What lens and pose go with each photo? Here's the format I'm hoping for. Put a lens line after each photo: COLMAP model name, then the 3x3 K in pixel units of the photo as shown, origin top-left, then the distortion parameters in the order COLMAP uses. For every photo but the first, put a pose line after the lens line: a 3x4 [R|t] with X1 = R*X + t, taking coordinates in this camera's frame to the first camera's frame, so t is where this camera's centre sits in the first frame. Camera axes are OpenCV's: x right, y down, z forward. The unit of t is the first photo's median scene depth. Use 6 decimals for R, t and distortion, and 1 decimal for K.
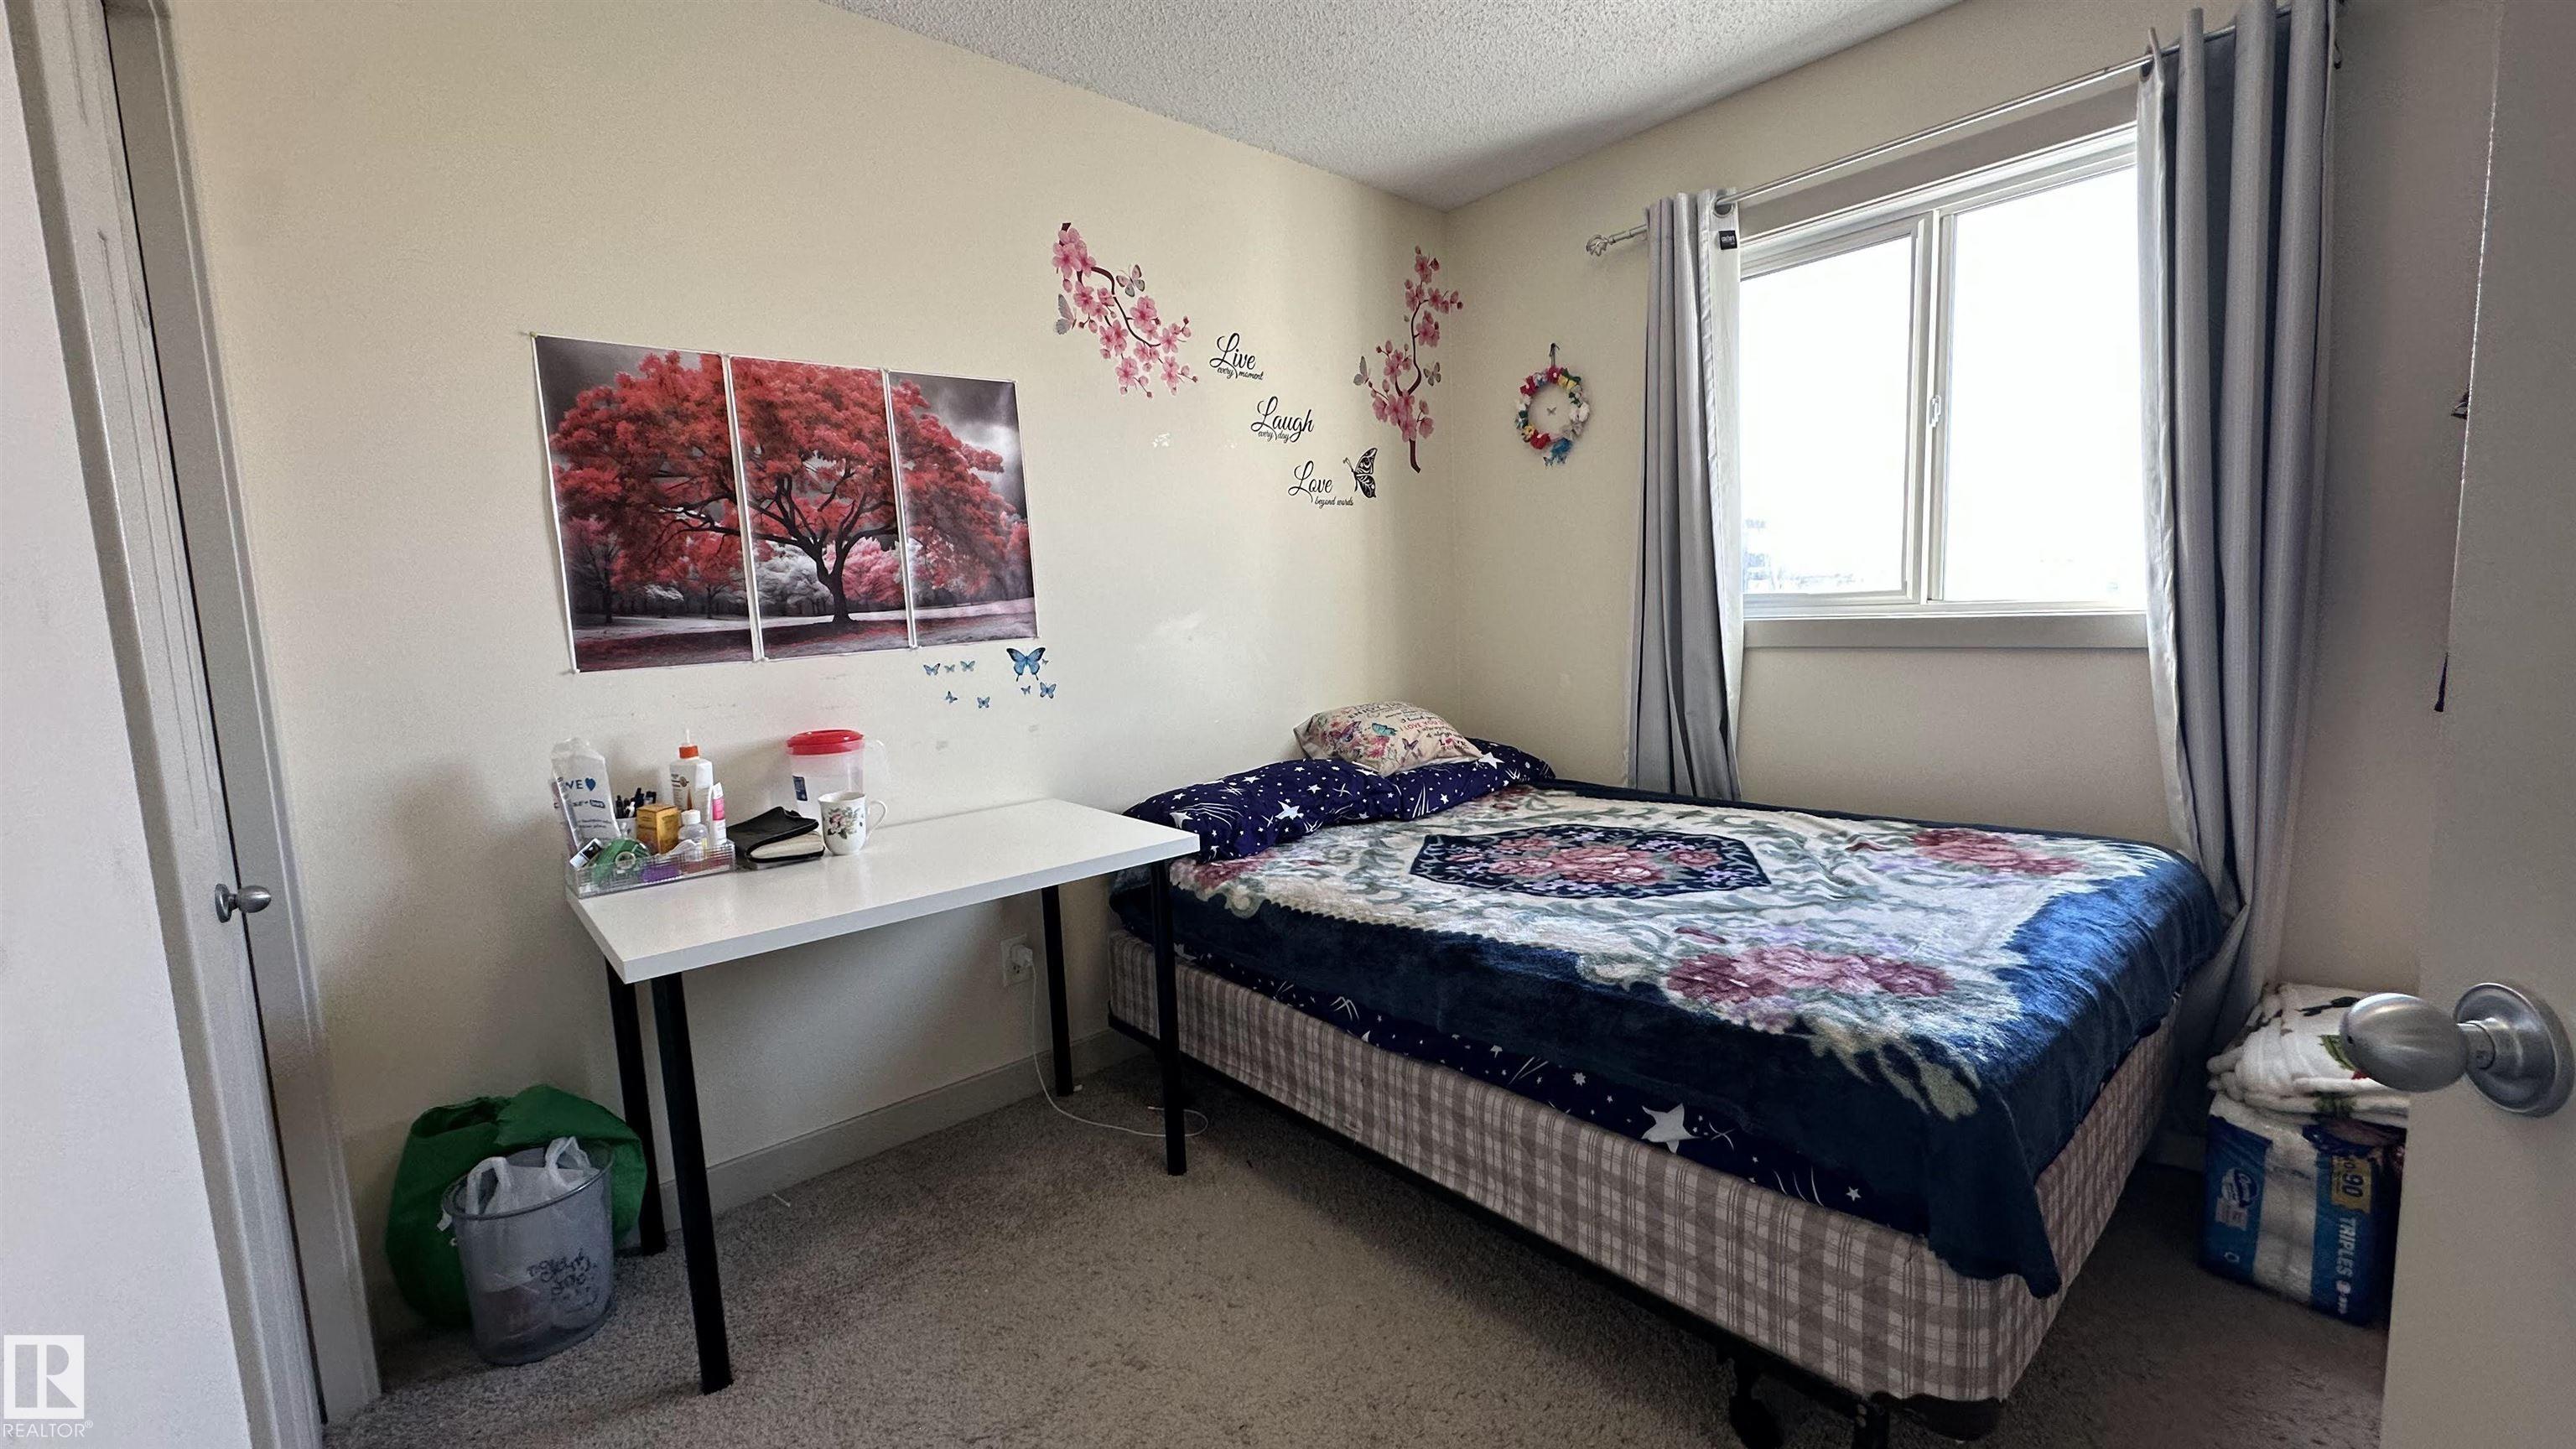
lens RADIAL K [[1023.9, 0, 1288.0], [0, 1023.9, 724.5], [0, 0, 1]] dist [-0.002592, -0.000472]
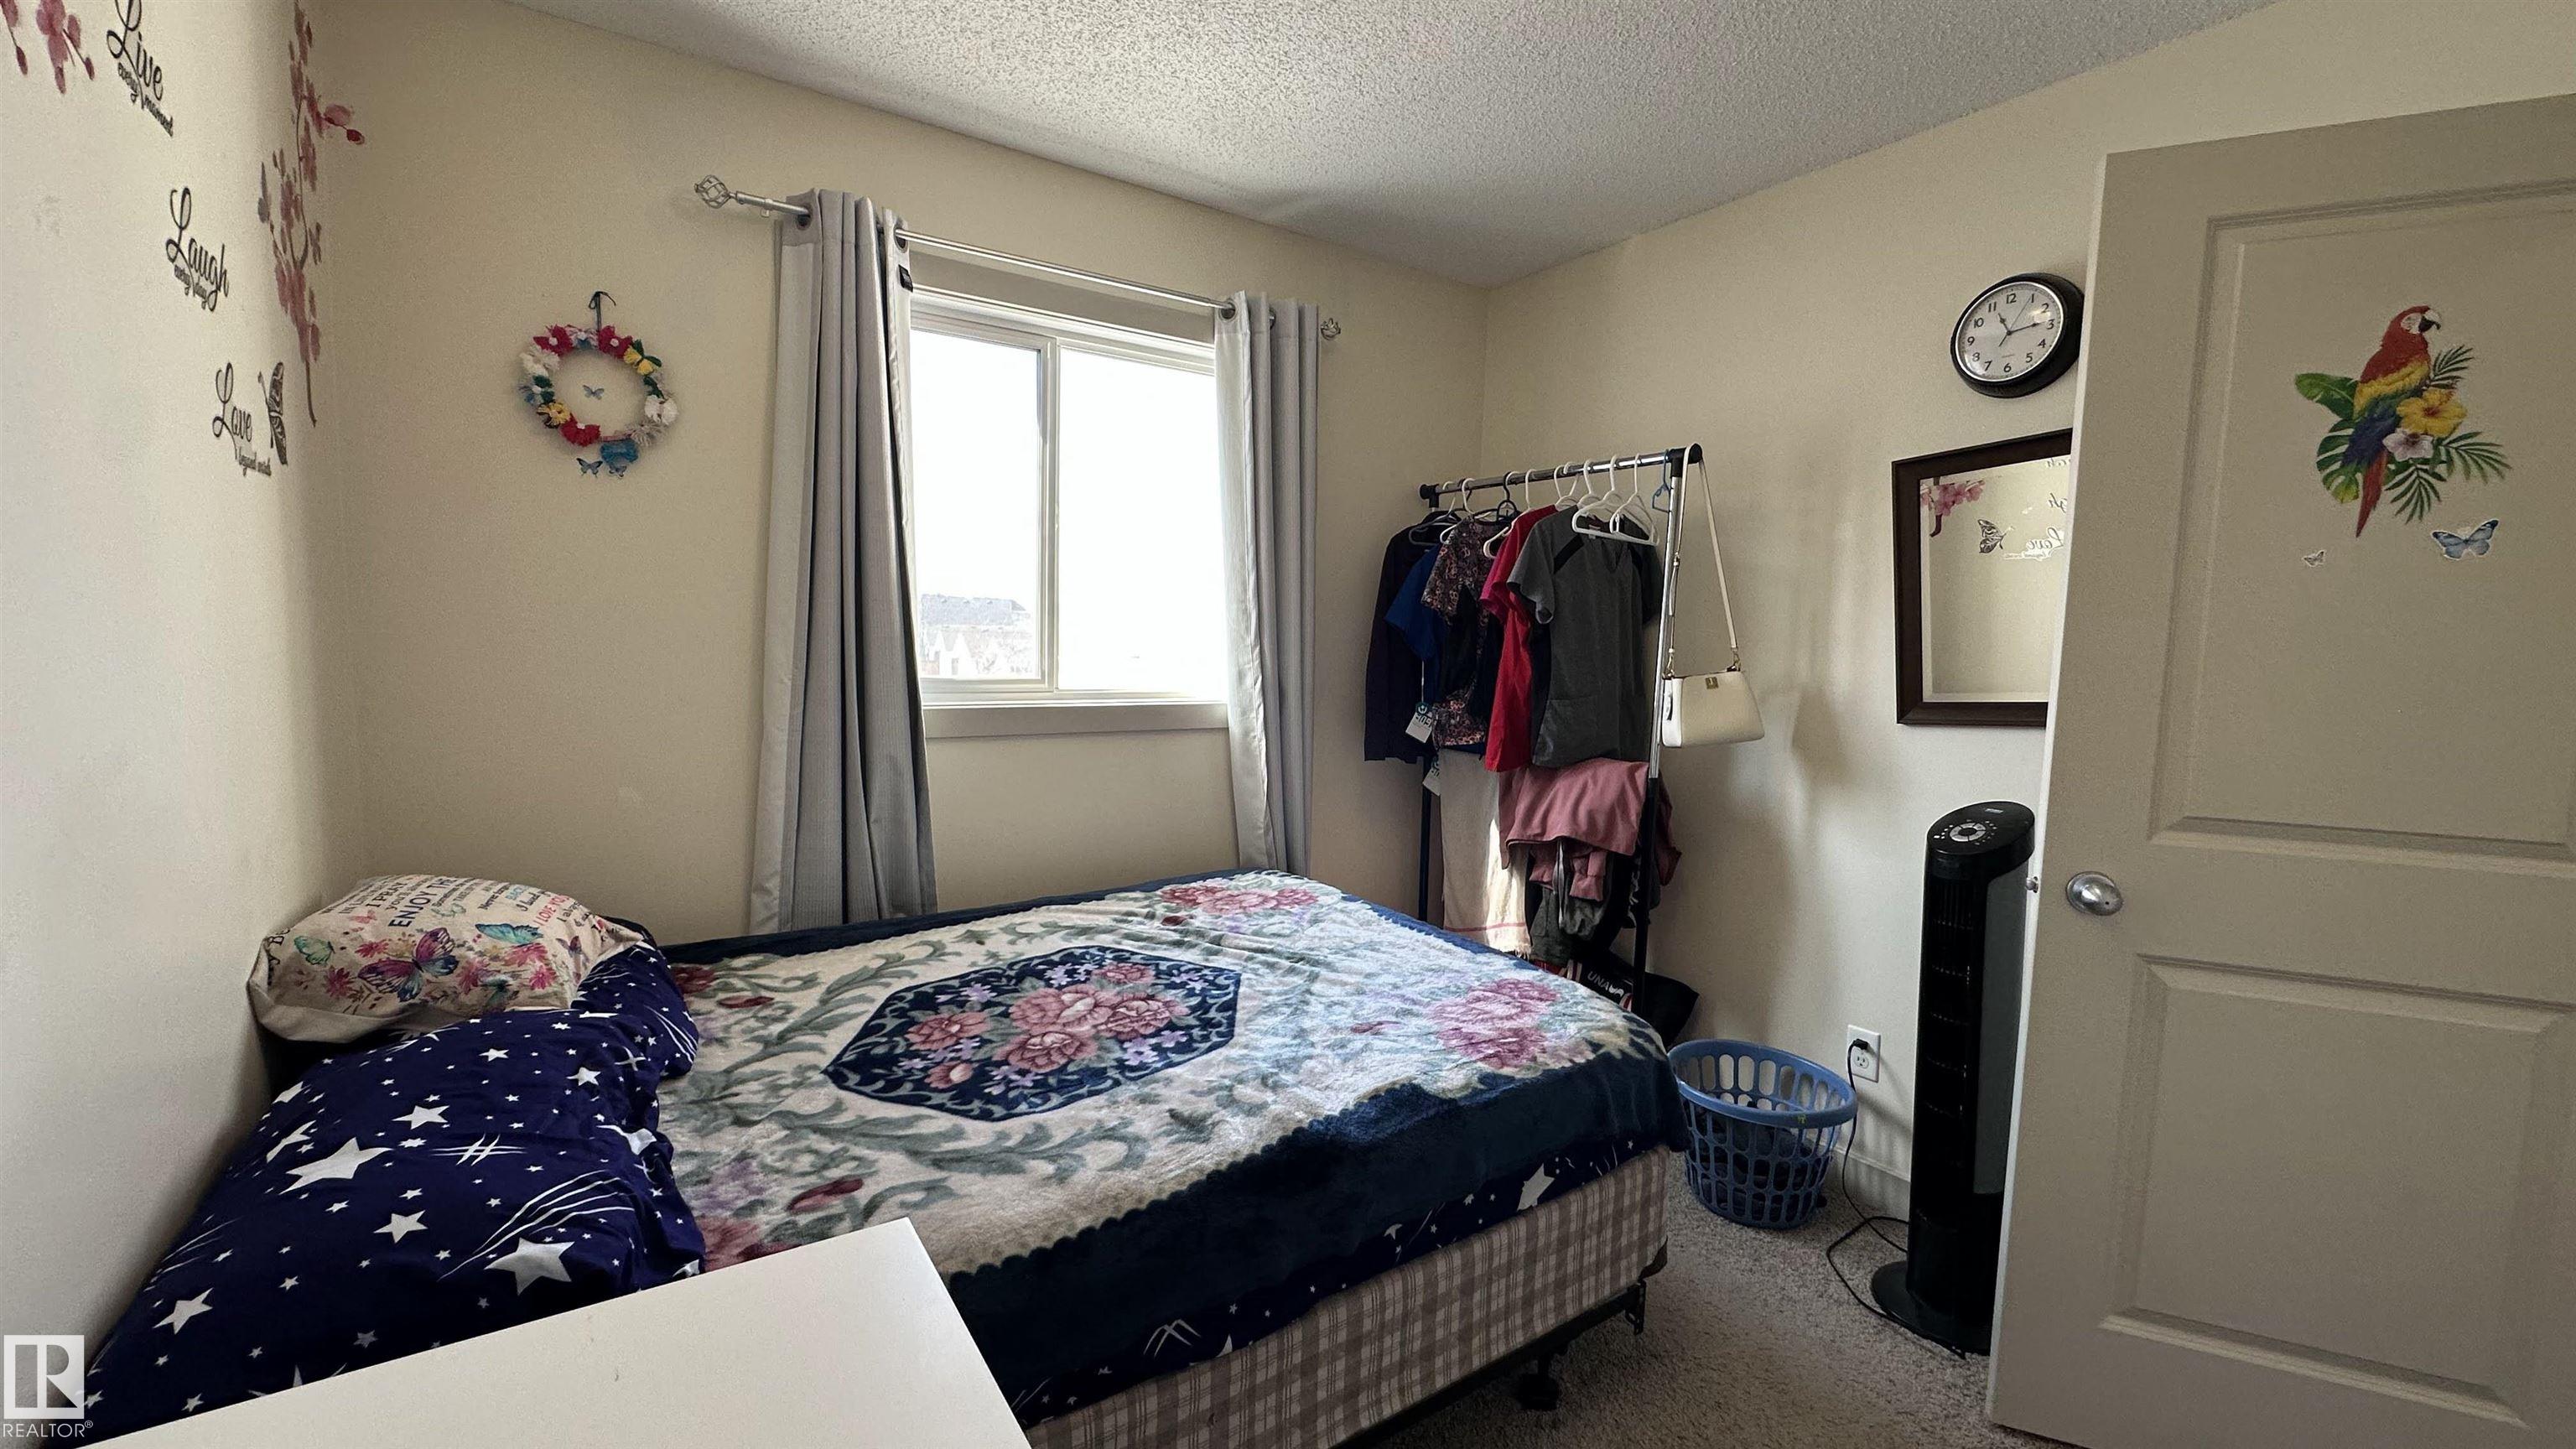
lens RADIAL K [[1023.9, 0, 1288.0], [0, 1023.9, 724.5], [0, 0, 1]] dist [-0.002592, -0.000472]
pose [[0.122697, -0.043446, 0.991493, -0.477667], [0.082128, 0.996059, 0.033483, -0.109821], [-0.989040, 0.077321, 0.125782, 0.682946]]
